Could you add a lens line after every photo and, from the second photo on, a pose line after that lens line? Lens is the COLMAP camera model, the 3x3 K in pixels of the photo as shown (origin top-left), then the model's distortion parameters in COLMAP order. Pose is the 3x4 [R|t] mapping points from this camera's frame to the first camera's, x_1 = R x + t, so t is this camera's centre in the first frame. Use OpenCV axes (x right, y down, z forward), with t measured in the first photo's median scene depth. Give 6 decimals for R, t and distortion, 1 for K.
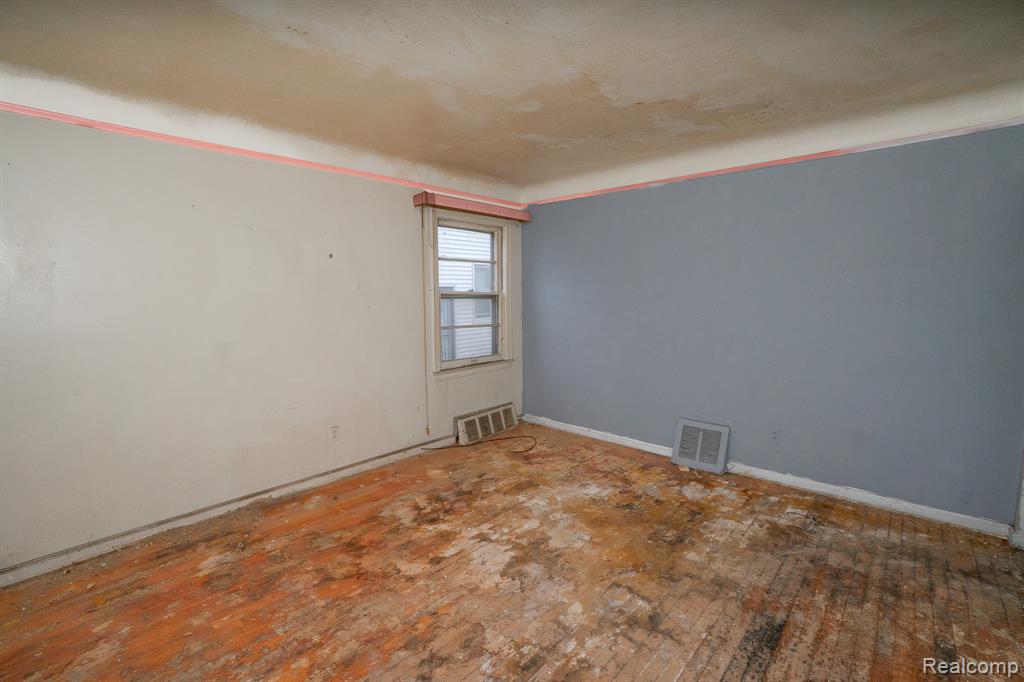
lens RADIAL K [[462.3, 0, 508.1], [0, 462.3, 338.3], [0, 0, 1]] dist [-0.019746, 0.001999]
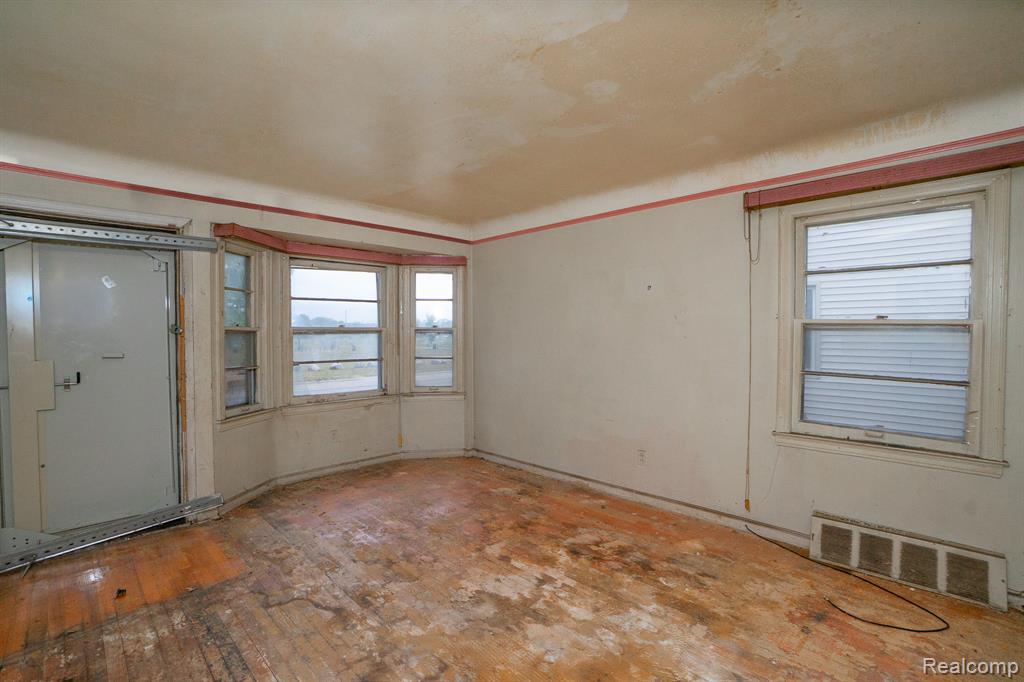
lens RADIAL K [[462.3, 0, 508.3], [0, 462.3, 343.9], [0, 0, 1]] dist [-0.019746, 0.001999]
pose [[-0.050833, 0.022736, -0.998448, 0.804473], [-0.092748, 0.995313, 0.027387, -0.062020], [0.994391, 0.093997, -0.048486, 0.847373]]
